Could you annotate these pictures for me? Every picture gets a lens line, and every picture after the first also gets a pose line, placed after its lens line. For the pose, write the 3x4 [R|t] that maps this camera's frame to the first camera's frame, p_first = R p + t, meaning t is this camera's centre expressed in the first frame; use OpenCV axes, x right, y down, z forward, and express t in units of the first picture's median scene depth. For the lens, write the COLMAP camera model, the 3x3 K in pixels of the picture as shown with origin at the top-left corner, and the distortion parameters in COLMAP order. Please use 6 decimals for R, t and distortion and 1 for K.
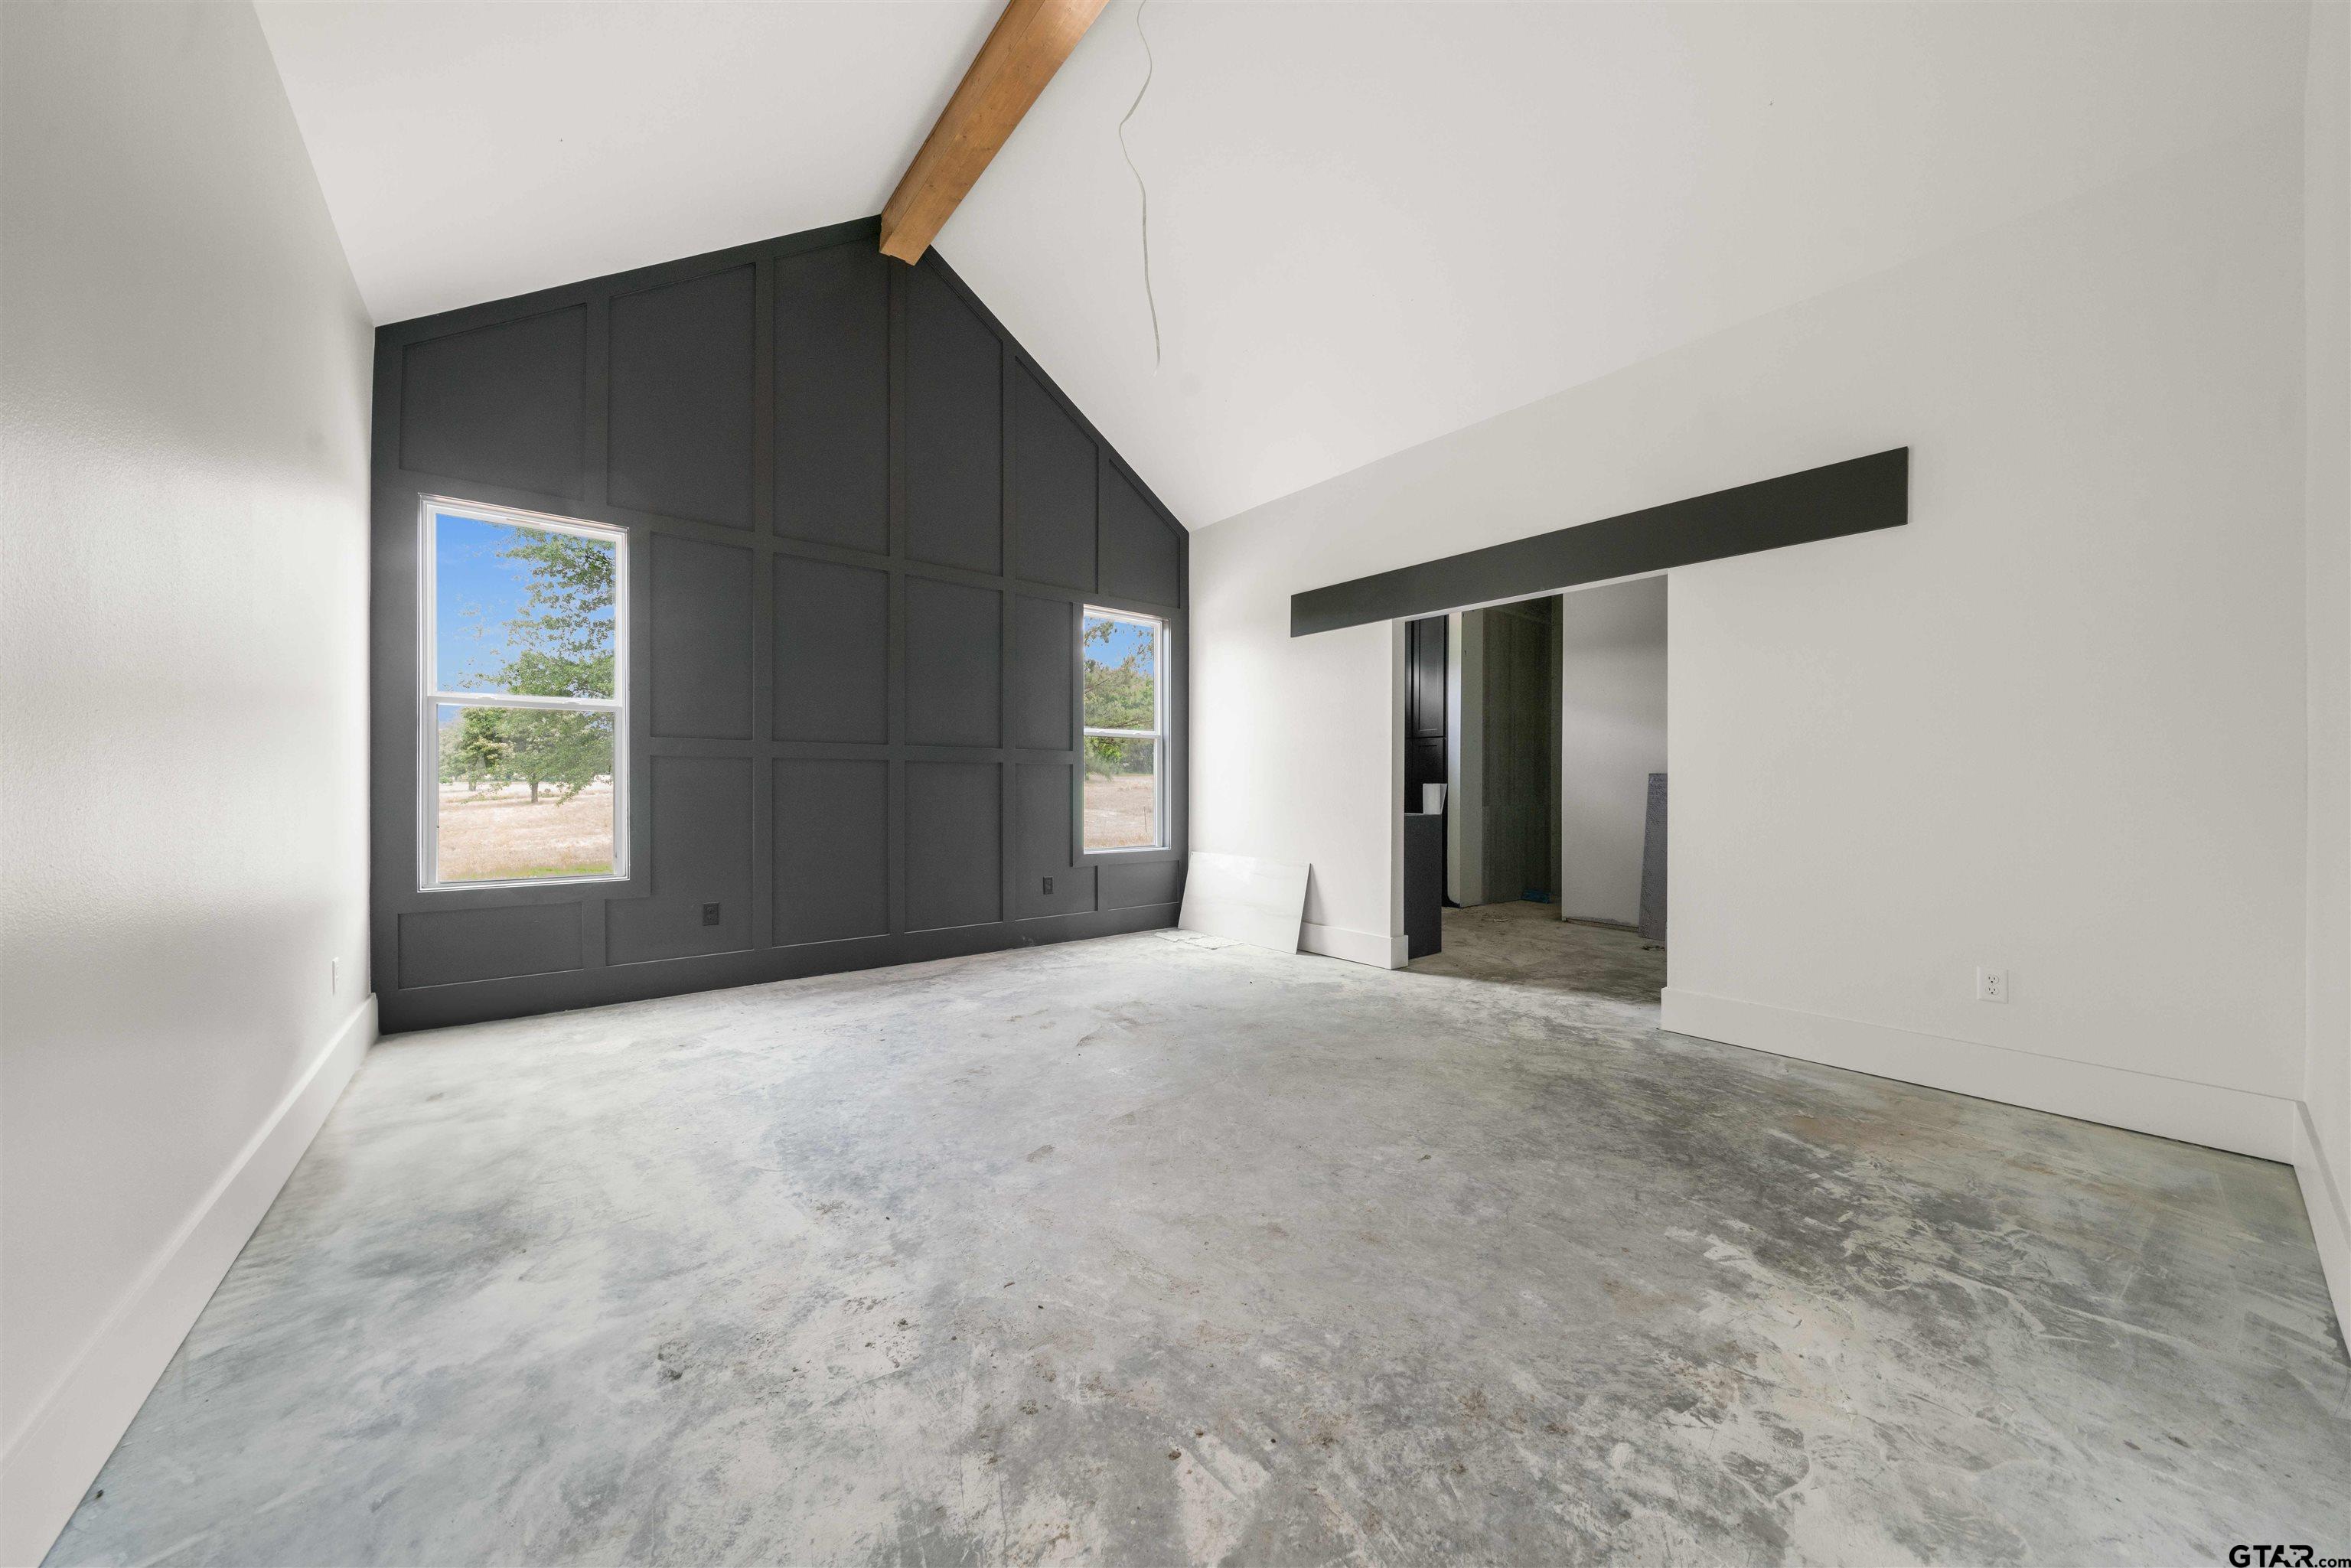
lens RADIAL K [[803.3, 0, 1170.1], [0, 803.3, 786.7], [0, 0, 1]] dist [-0.006494, -0.000049]
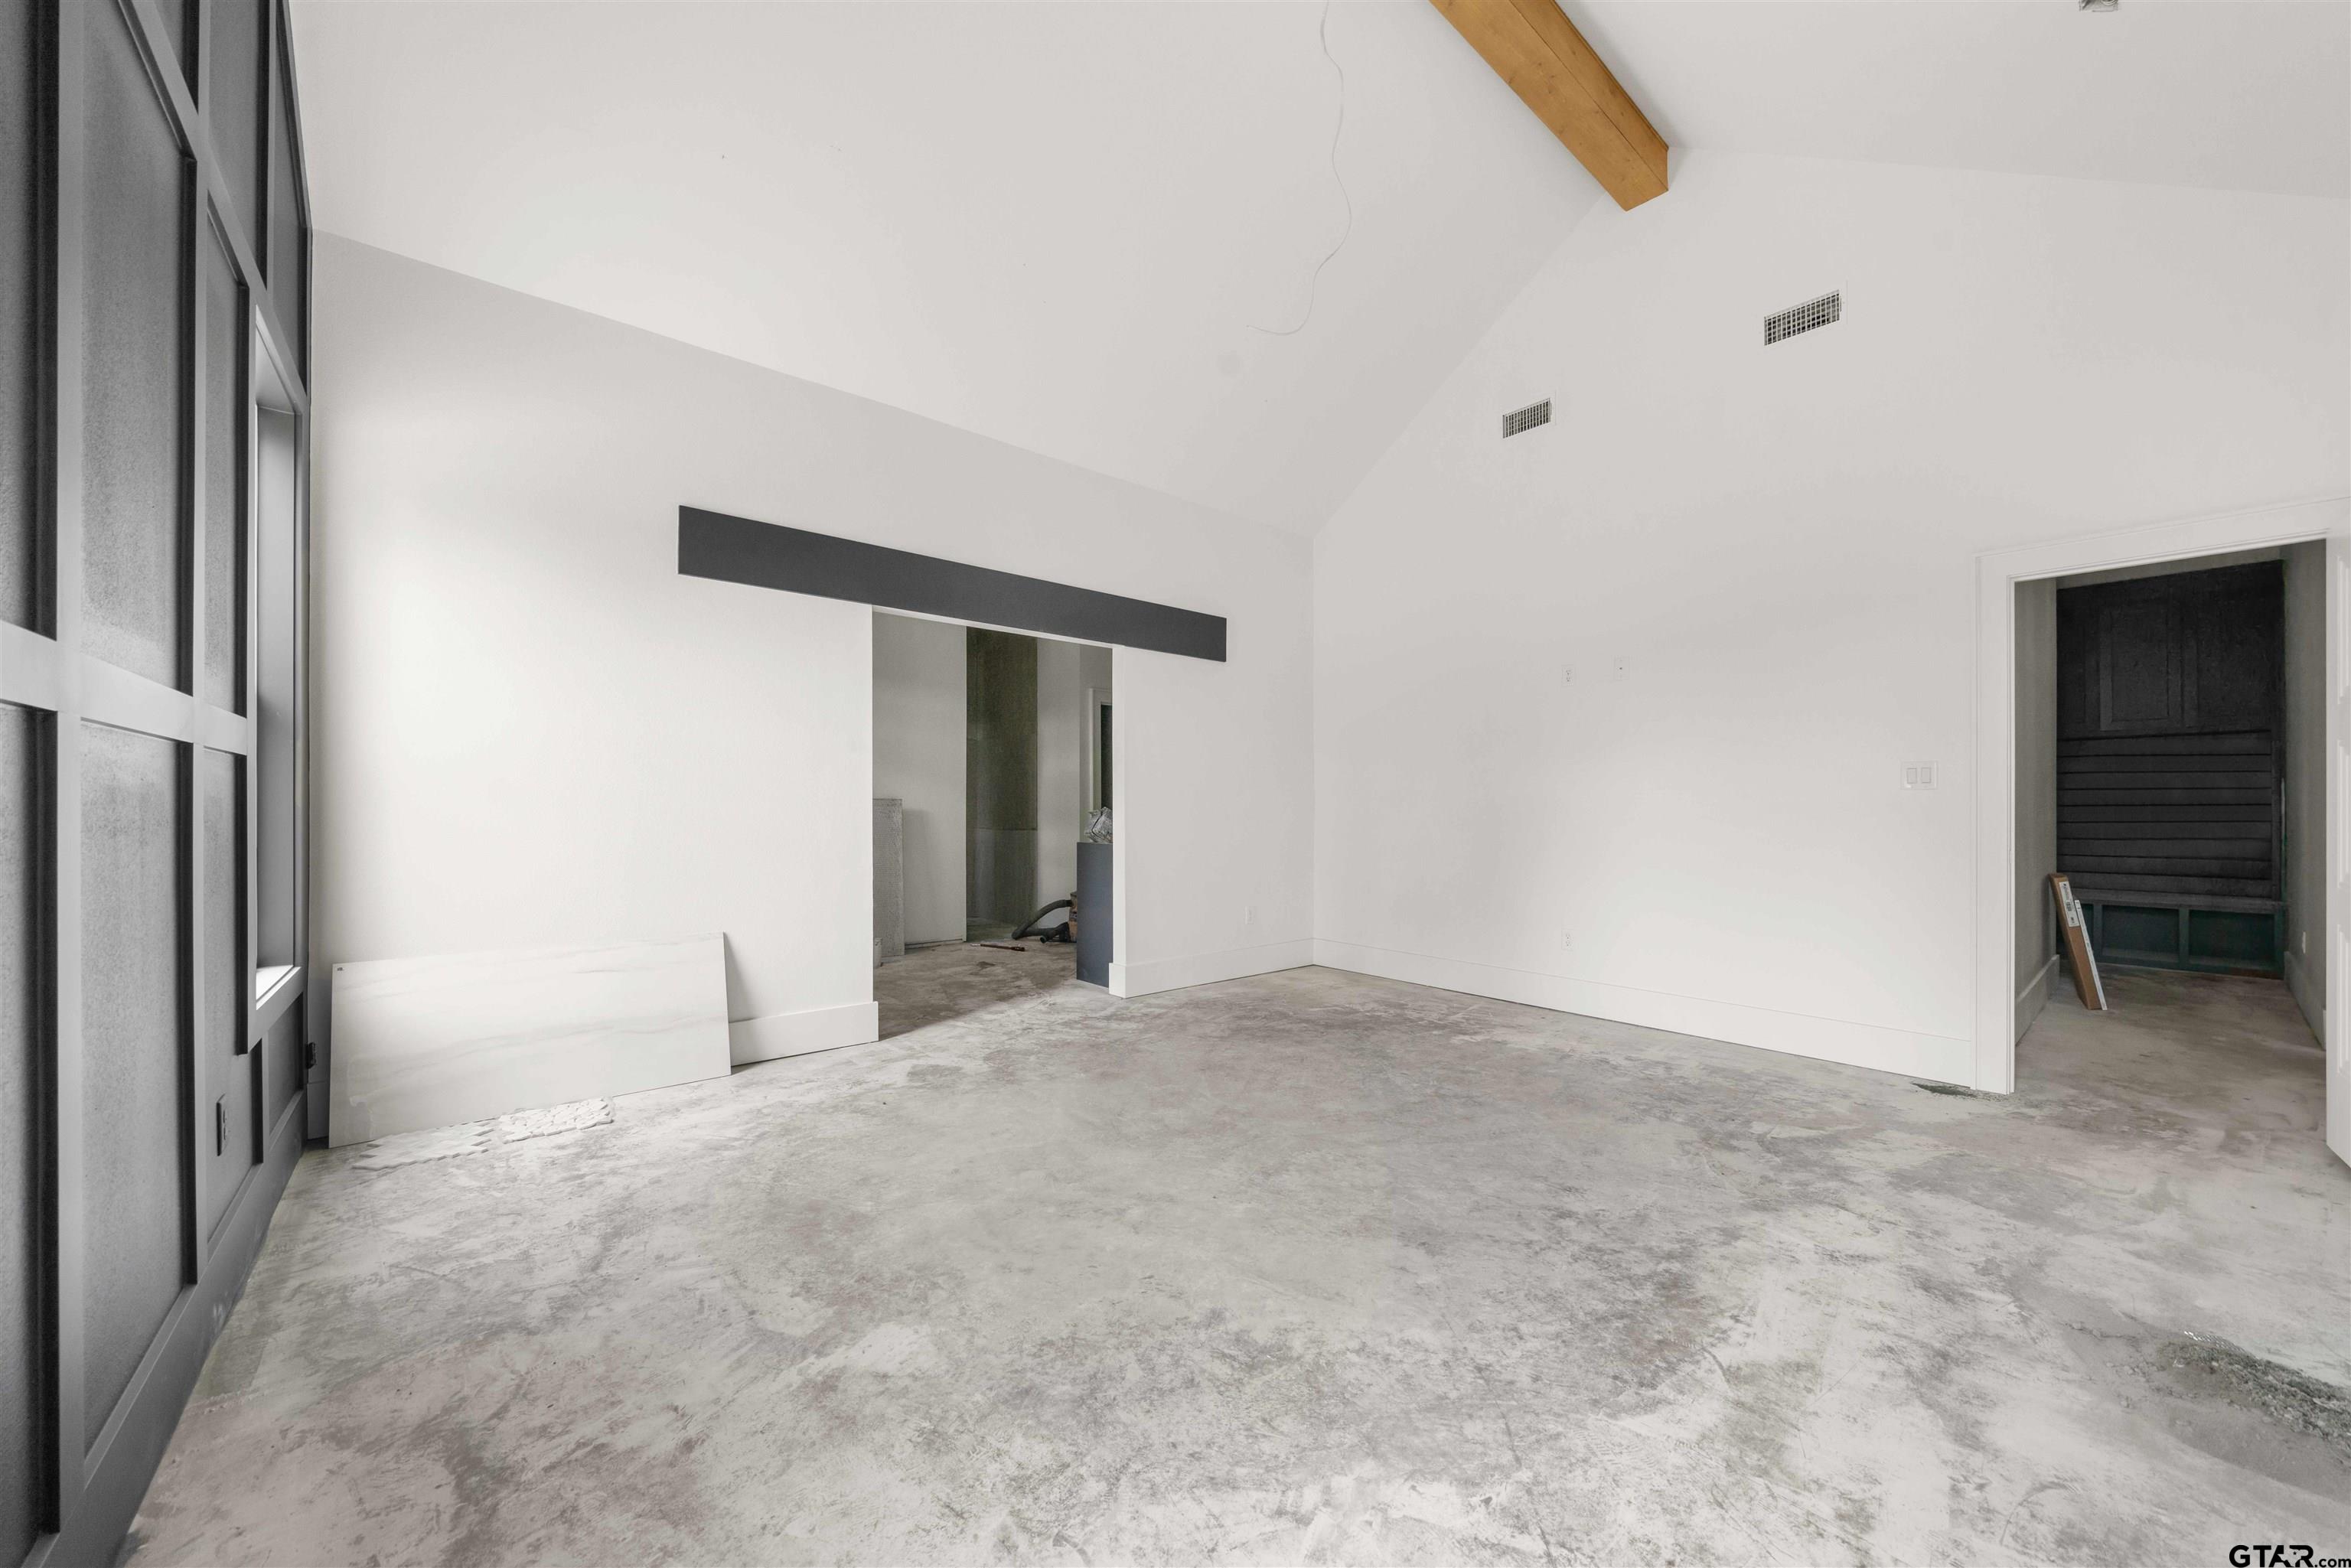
lens RADIAL K [[877.7, 0, 1170.4], [0, 877.7, 799.7], [0, 0, 1]] dist [-0.007779, 0.000374]
pose [[-0.041518, 0.004663, 0.999127, -1.057333], [-0.000659, 0.999989, -0.004694, -0.017527], [-0.999138, -0.000854, -0.041514, 1.275355]]
